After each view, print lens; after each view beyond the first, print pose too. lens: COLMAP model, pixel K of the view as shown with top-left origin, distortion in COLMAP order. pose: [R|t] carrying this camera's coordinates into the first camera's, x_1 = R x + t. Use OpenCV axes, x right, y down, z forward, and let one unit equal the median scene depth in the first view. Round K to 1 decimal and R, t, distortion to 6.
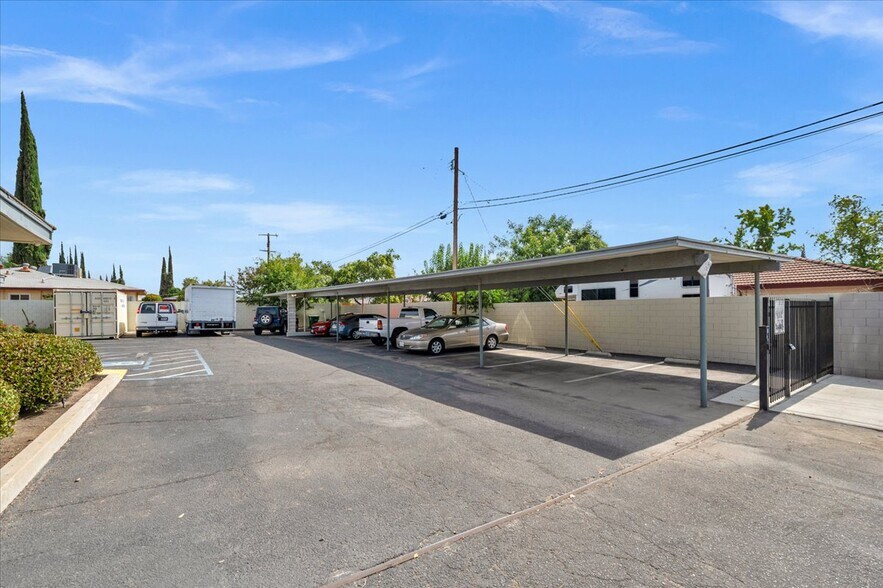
lens RADIAL K [[394.3, 0, 441.5], [0, 394.3, 294.0], [0, 0, 1]] dist [0.035499, -0.000041]
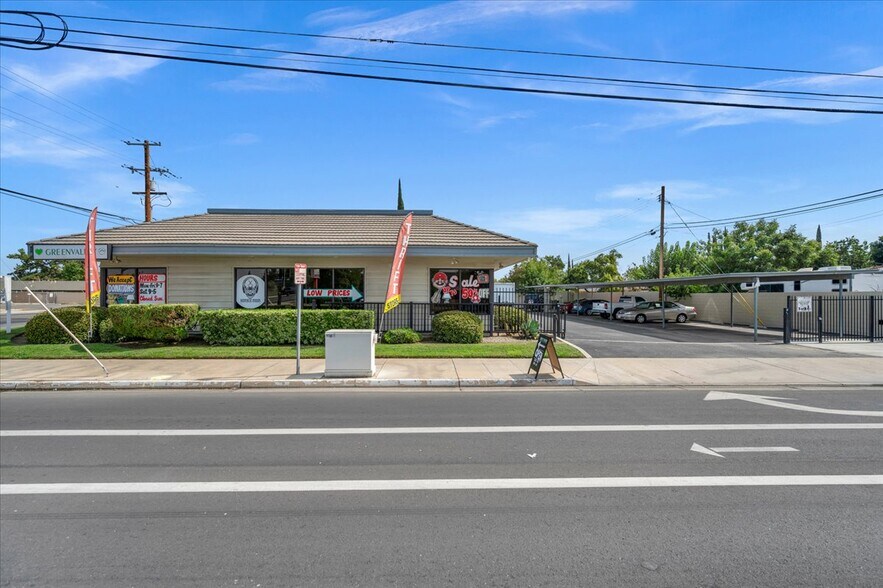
lens RADIAL K [[394.3, 0, 441.5], [0, 394.3, 294.0], [0, 0, 1]] dist [0.035499, -0.000041]
pose [[0.858259, 0.005172, -0.513191, 0.098589], [0.016059, 0.999189, 0.036927, -0.042542], [0.512966, -0.039934, 0.857480, -0.721409]]
